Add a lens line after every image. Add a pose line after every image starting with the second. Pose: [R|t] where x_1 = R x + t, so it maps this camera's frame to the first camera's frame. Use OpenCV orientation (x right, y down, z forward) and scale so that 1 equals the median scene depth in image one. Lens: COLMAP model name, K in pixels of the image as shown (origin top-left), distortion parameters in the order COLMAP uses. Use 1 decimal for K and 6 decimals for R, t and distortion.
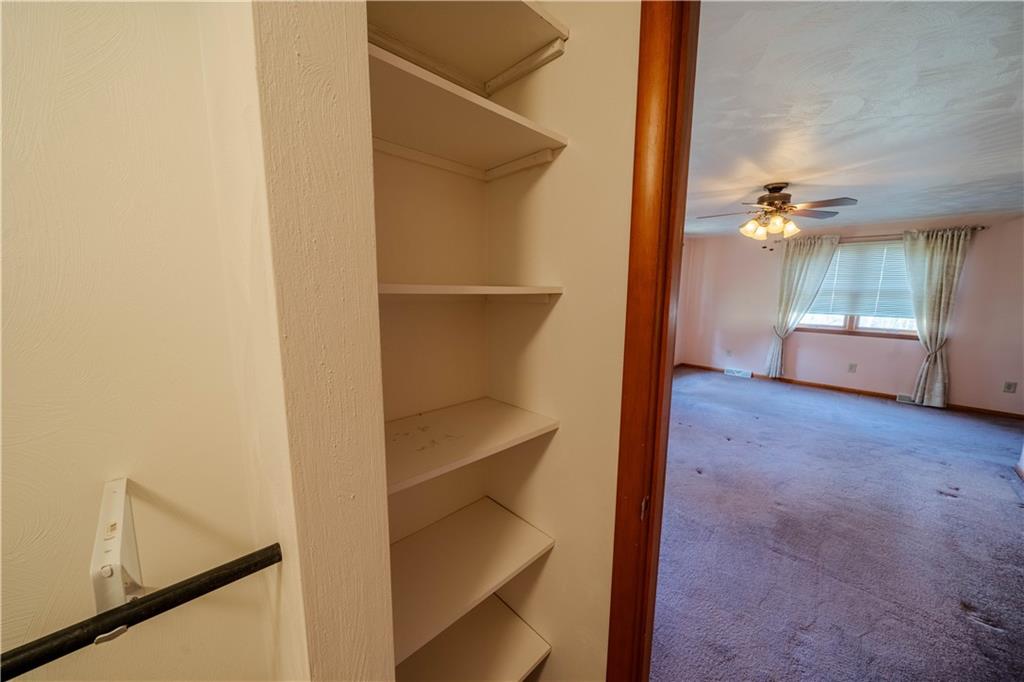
lens RADIAL K [[359.9, 0, 517.3], [0, 359.9, 342.0], [0, 0, 1]] dist [-0.002702, -0.000180]
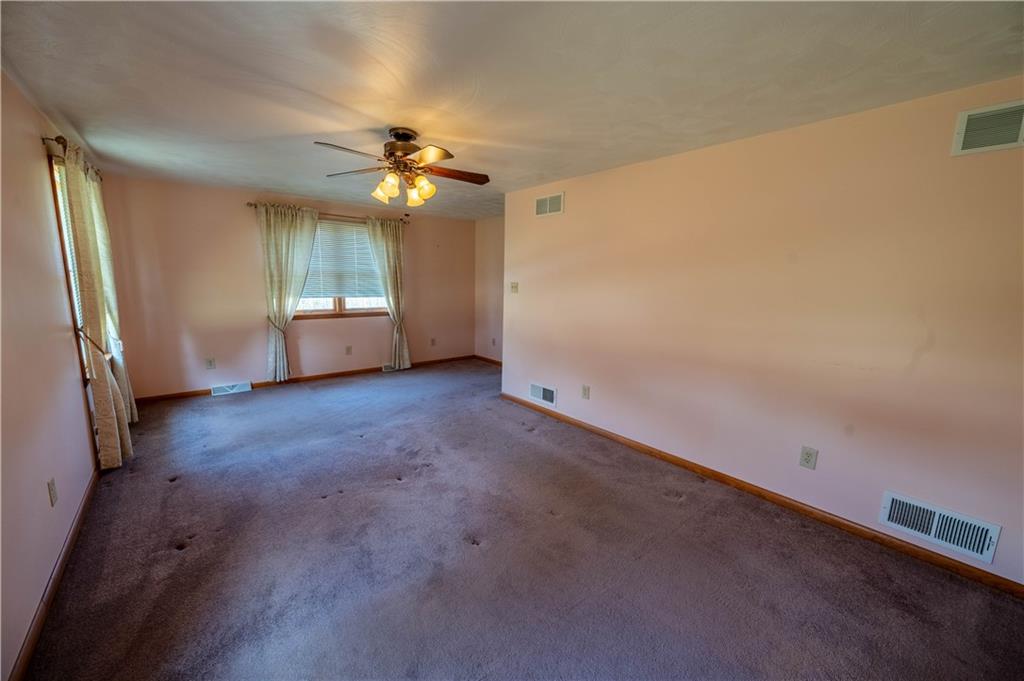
lens RADIAL K [[391.4, 0, 513.6], [0, 391.4, 341.0], [0, 0, 1]] dist [-0.013083, -0.000032]
pose [[0.086798, -0.165675, 0.982353, -0.079789], [0.126471, 0.979929, 0.154092, -0.062950], [-0.988166, 0.110865, 0.106009, 0.451050]]
